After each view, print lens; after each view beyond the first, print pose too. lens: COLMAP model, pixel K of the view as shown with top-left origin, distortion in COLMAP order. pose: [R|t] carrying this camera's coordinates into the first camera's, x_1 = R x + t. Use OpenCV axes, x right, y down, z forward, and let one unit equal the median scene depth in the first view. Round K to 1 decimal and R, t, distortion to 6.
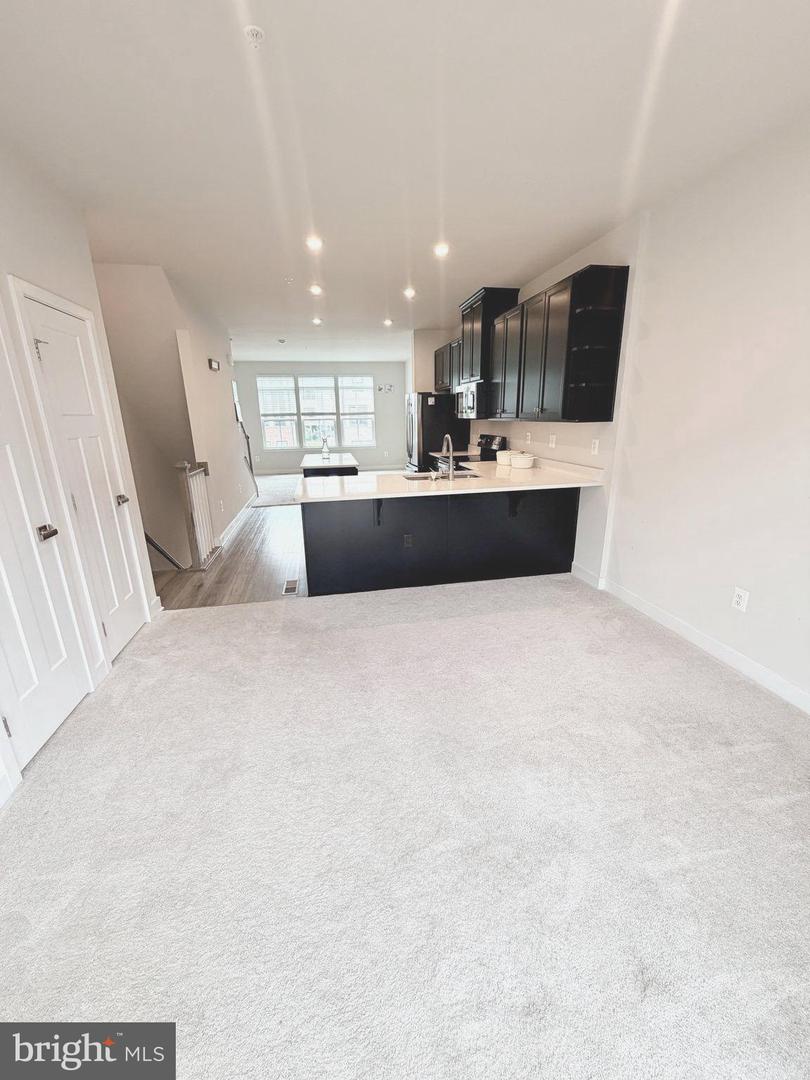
lens RADIAL K [[429.1, 0, 405.2], [0, 429.1, 538.0], [0, 0, 1]] dist [-0.001331, 0.000411]
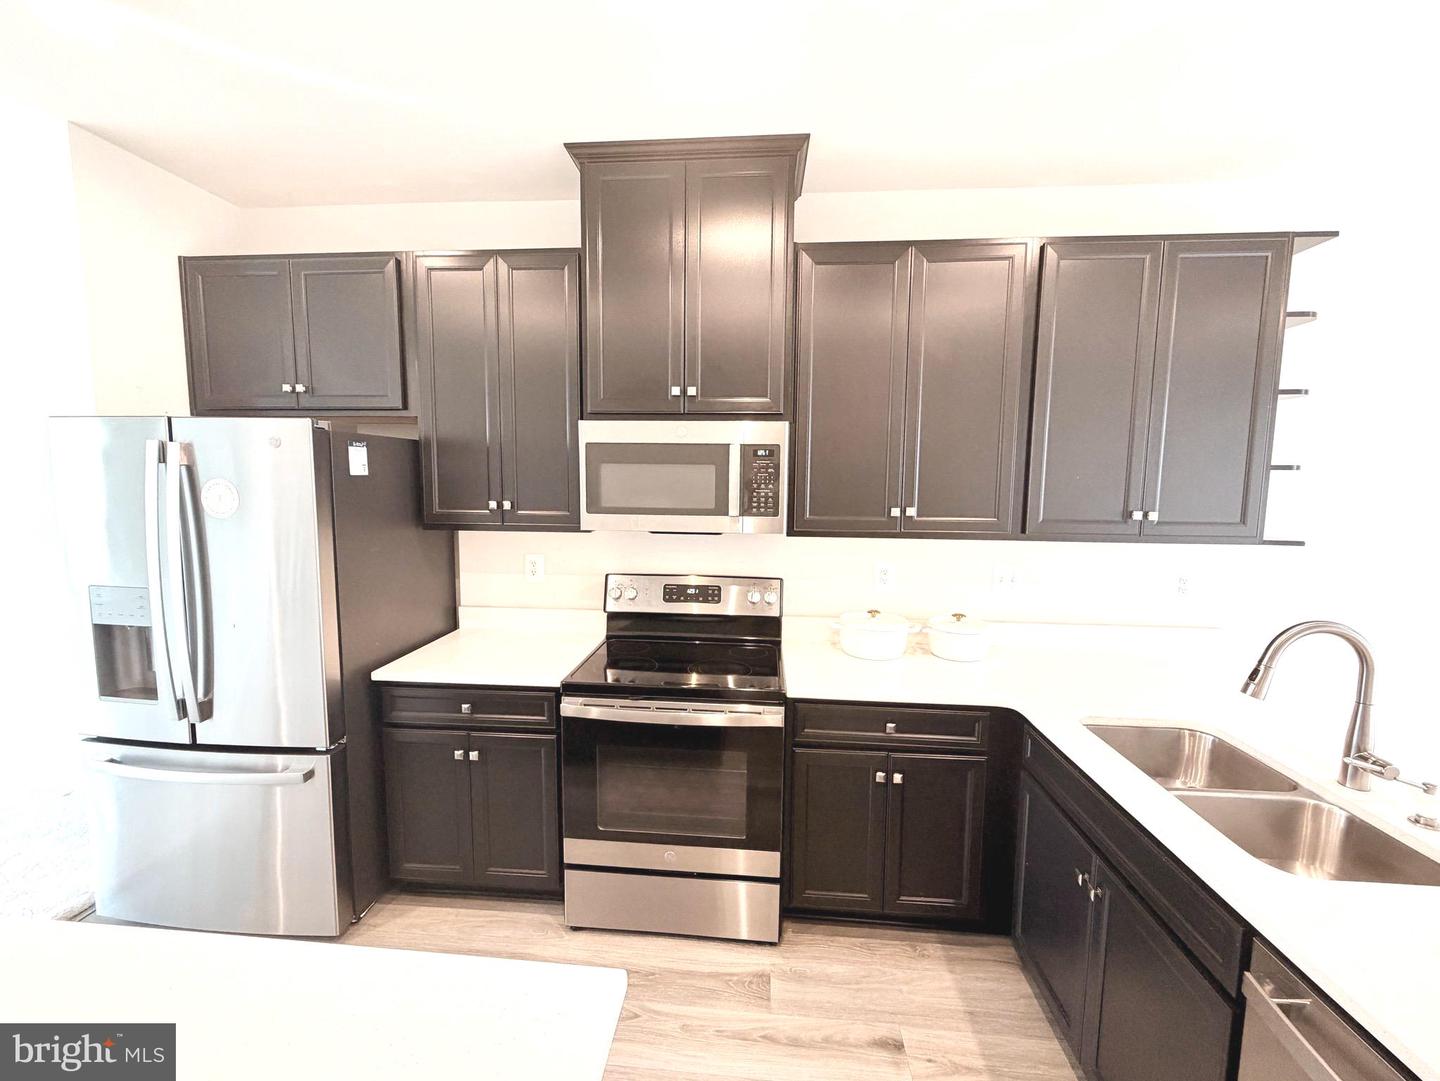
lens RADIAL K [[598.0, 0, 714.4], [0, 598.0, 538.4], [0, 0, 1]] dist [0.000332, -0.000106]
pose [[0.272522, -0.074860, 0.959233, -0.131629], [0.251806, 0.967769, 0.003987, -0.147177], [-0.928615, 0.240454, 0.282589, 0.470902]]
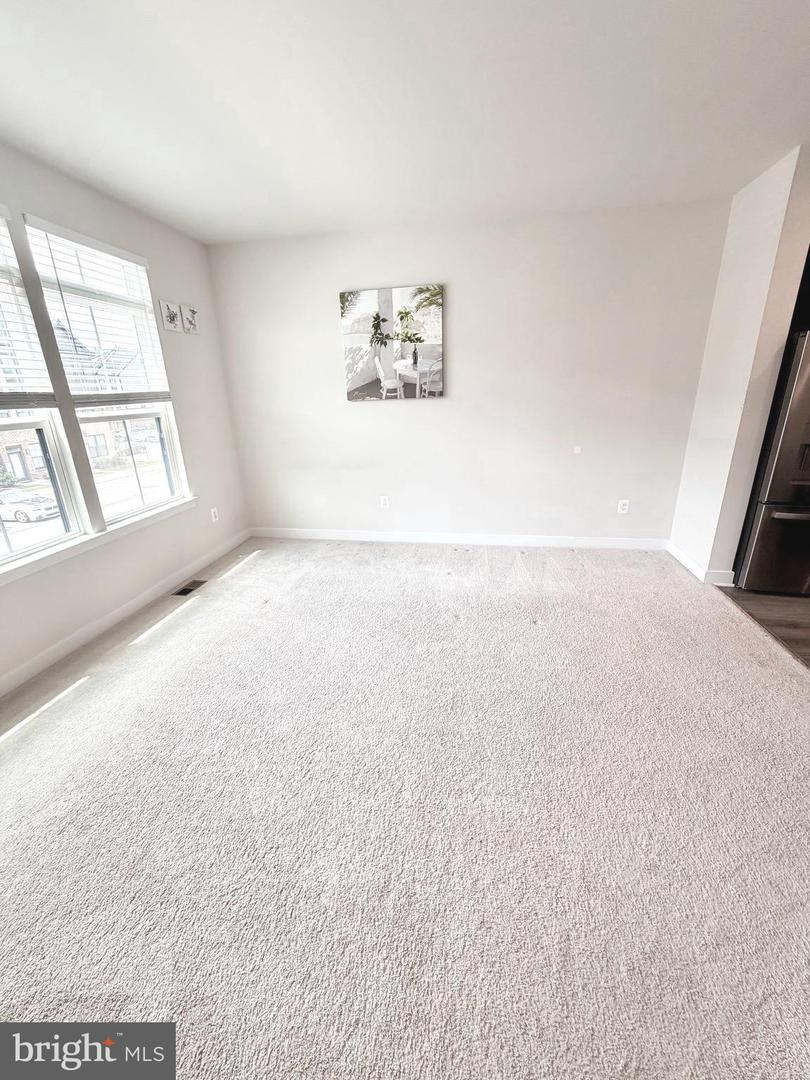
lens RADIAL K [[429.1, 0, 406.0], [0, 429.1, 536.4], [0, 0, 1]] dist [-0.001331, 0.000411]
pose [[0.355303, -0.294945, 0.886999, -0.358754], [0.279986, 0.938927, 0.200059, -0.243383], [-0.891834, 0.177266, 0.416184, 0.853960]]
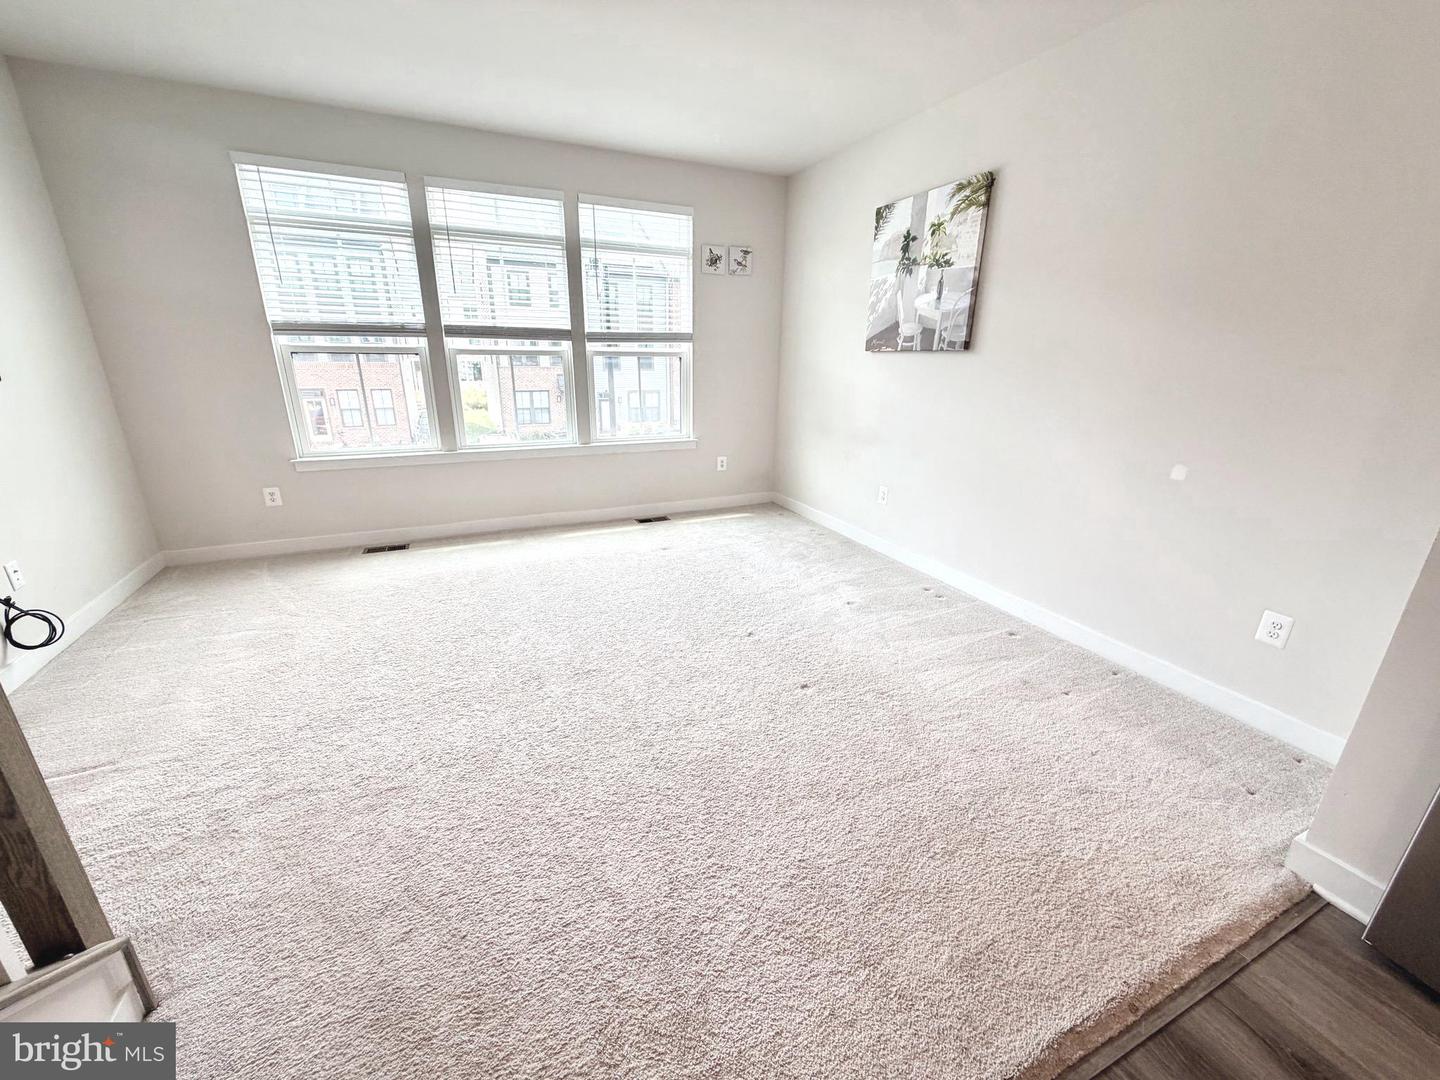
lens RADIAL K [[572.1, 0, 717.5], [0, 572.1, 539.2], [0, 0, 1]] dist [-0.001331, 0.000411]
pose [[0.970964, -0.043482, 0.235240, -0.183720], [0.034695, 0.998542, 0.041365, -0.184191], [-0.236696, -0.032003, 0.971057, 0.671700]]
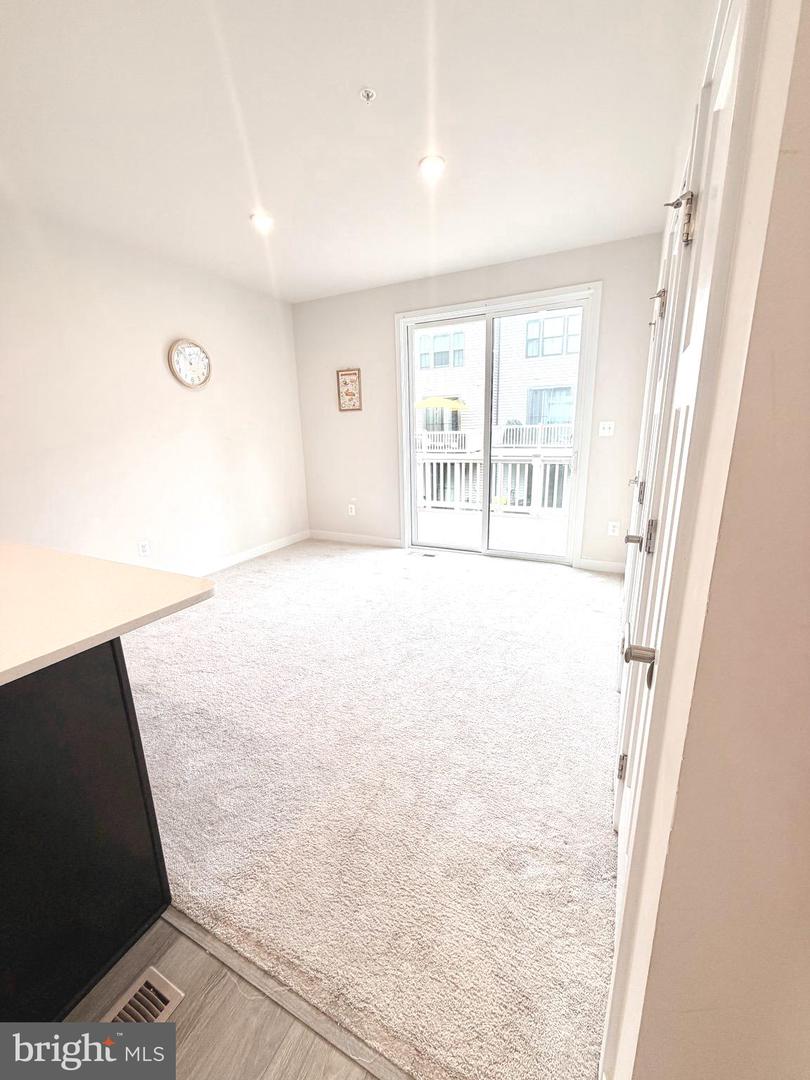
lens RADIAL K [[429.1, 0, 403.0], [0, 429.1, 537.0], [0, 0, 1]] dist [-0.001331, 0.000411]
pose [[-0.786525, -0.113592, 0.607022, -0.202941], [0.209346, 0.875697, 0.435121, -0.086574], [-0.580993, 0.469311, -0.664977, 0.360967]]
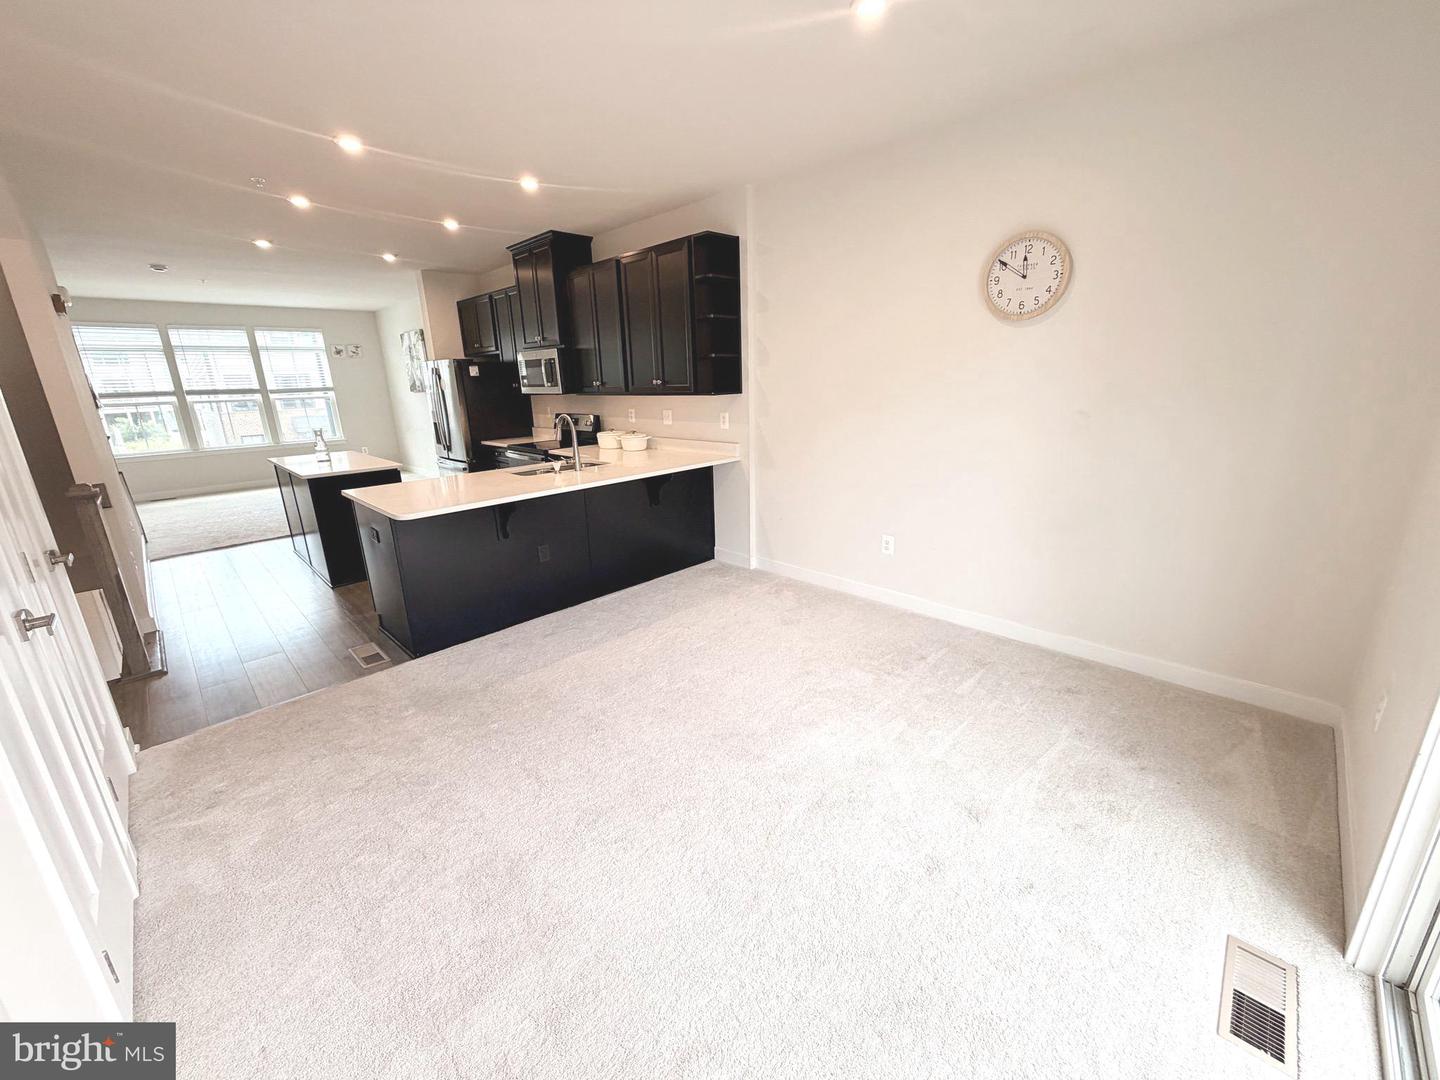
lens RADIAL K [[572.1, 0, 717.2], [0, 572.1, 539.2], [0, 0, 1]] dist [-0.001331, 0.000411]
pose [[0.829133, -0.157496, 0.536407, -0.104113], [0.167878, 0.985357, 0.029820, 0.001527], [-0.533249, 0.065326, 0.843432, -0.012548]]
